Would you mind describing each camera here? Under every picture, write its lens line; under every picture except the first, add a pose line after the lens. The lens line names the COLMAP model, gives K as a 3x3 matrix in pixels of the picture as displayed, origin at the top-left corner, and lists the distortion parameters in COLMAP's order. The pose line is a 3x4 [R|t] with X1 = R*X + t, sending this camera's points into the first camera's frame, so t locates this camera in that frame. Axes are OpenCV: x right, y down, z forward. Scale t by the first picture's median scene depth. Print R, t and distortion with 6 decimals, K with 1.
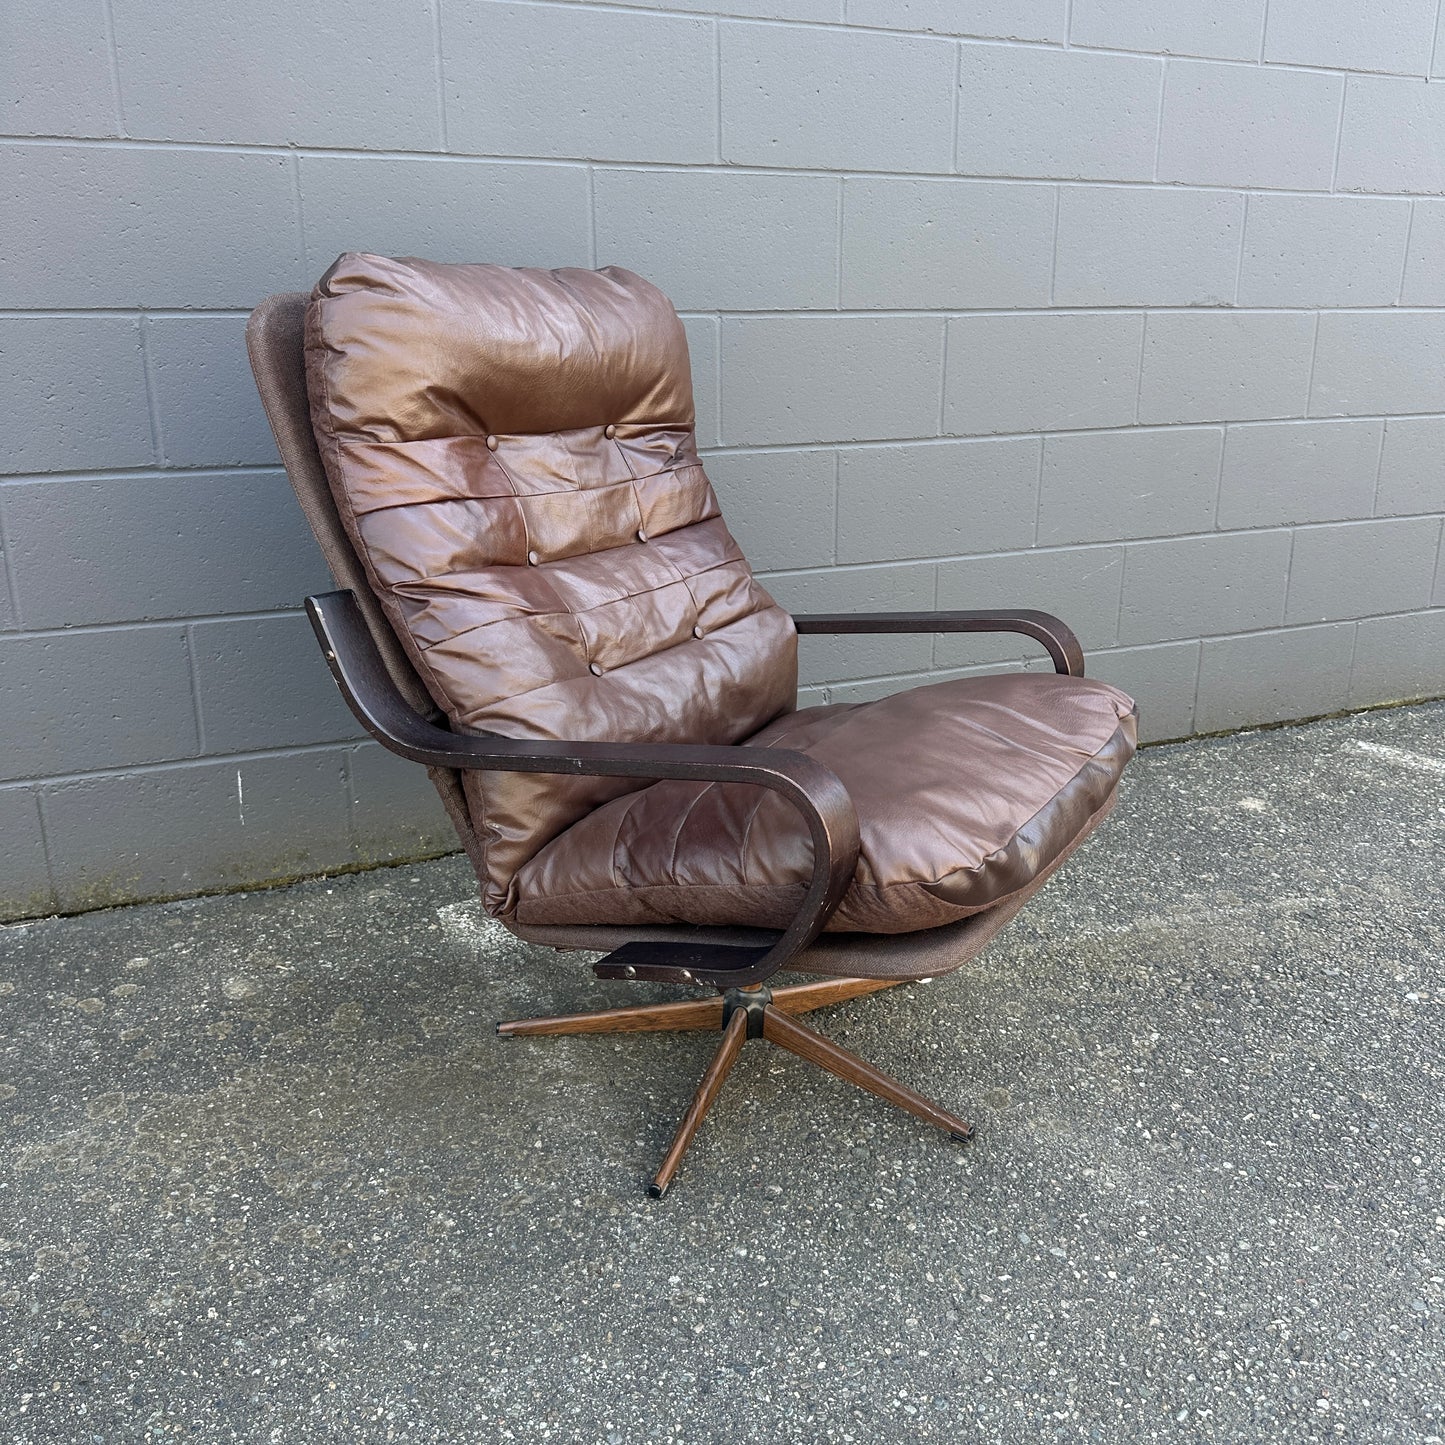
lens RADIAL K [[1334.1, 0, 735.2], [0, 1334.1, 718.7], [0, 0, 1]] dist [0.161673, -0.349135]
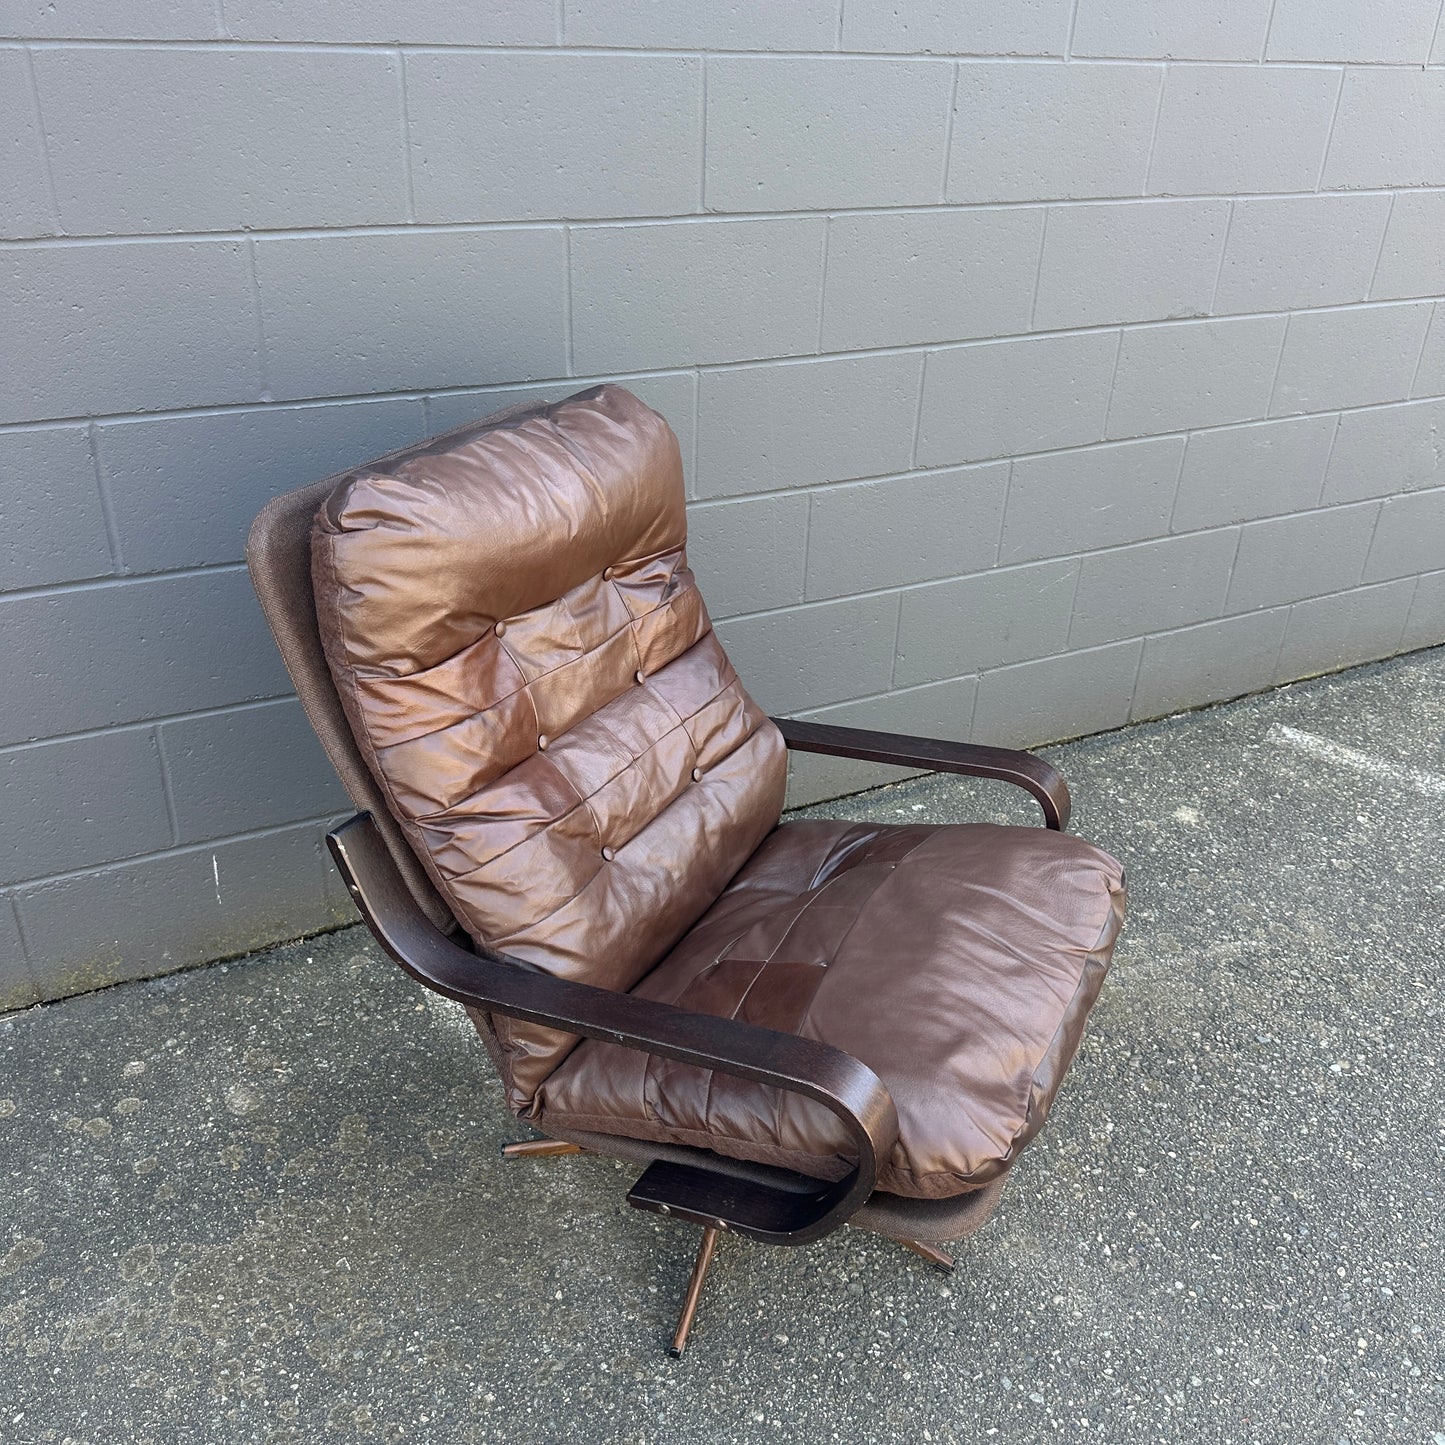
lens RADIAL K [[1335.9, 0, 720.0], [0, 1335.9, 731.2], [0, 0, 1]] dist [0.154887, -0.323927]
pose [[0.996829, -0.002699, 0.079534, -0.096677], [-0.013060, 0.980325, 0.196959, -0.317042], [-0.078500, -0.197374, 0.977180, 0.025123]]
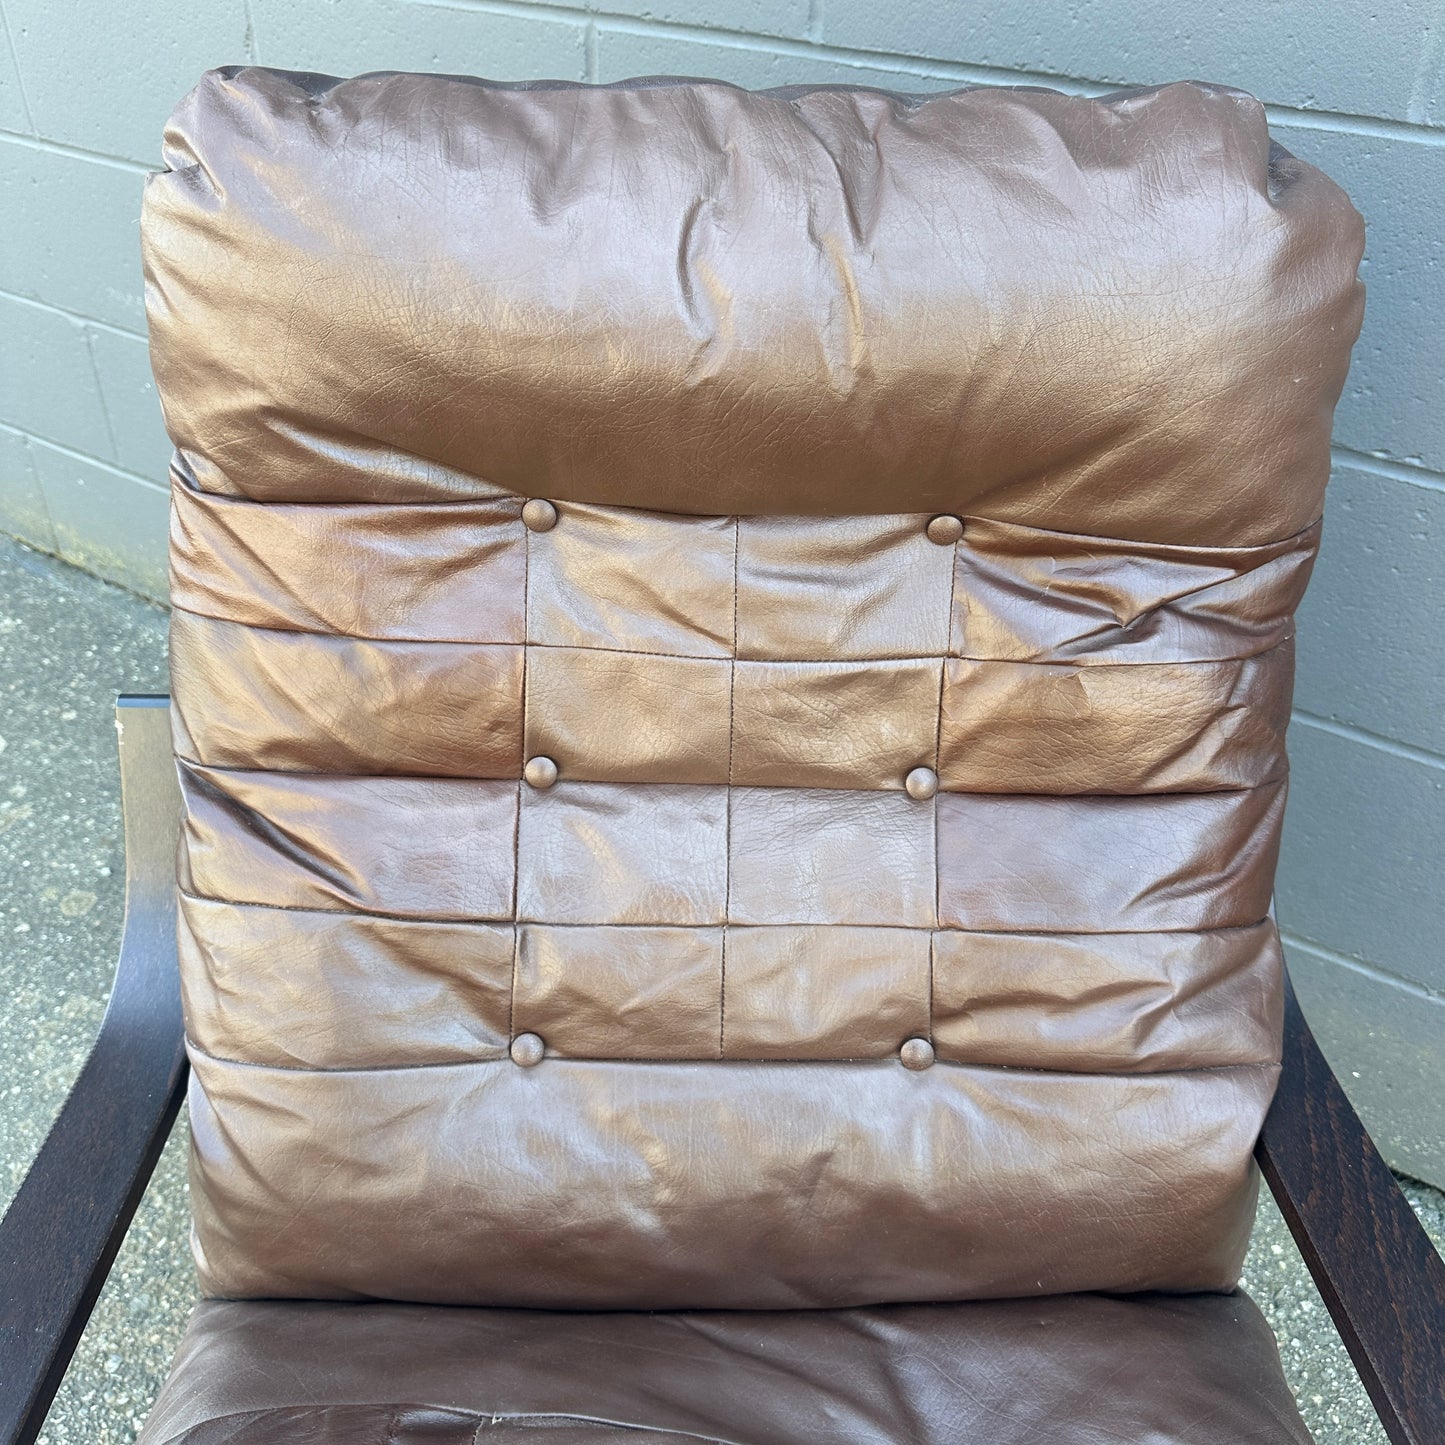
lens RADIAL K [[1350.4, 0, 710.1], [0, 1350.4, 715.2], [0, 0, 1]] dist [0.151765, -0.325177]
pose [[0.531683, 0.498439, -0.684742, 0.192413], [-0.256798, 0.865301, 0.430476, -0.348612], [0.807074, -0.053036, 0.588064, 0.753658]]
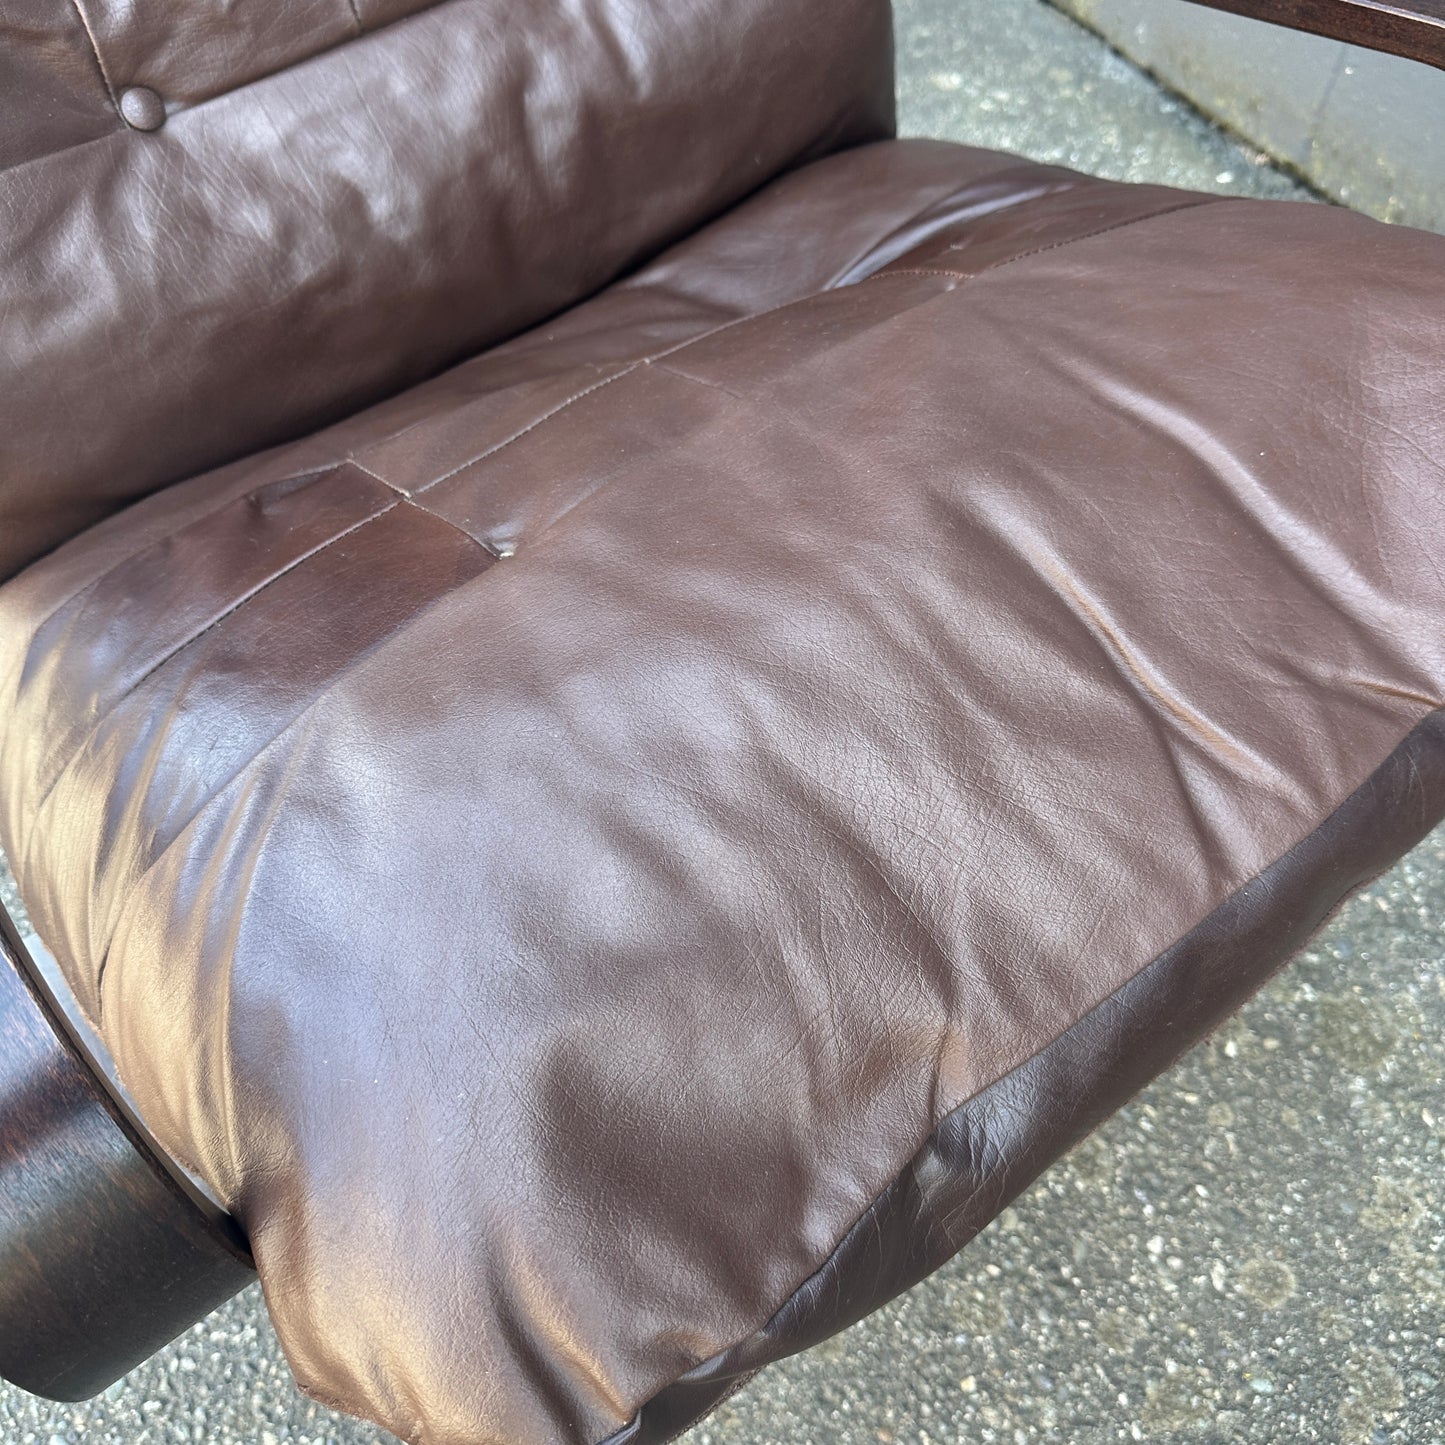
lens RADIAL K [[1360.6, 0, 729.2], [0, 1360.6, 726.5], [0, 0, 1]] dist [0.114905, -0.246428]
pose [[0.937105, 0.244324, -0.249279, 0.179398], [-0.046580, 0.795316, 0.604402, -0.133391], [0.345925, -0.554777, 0.756676, 0.654028]]
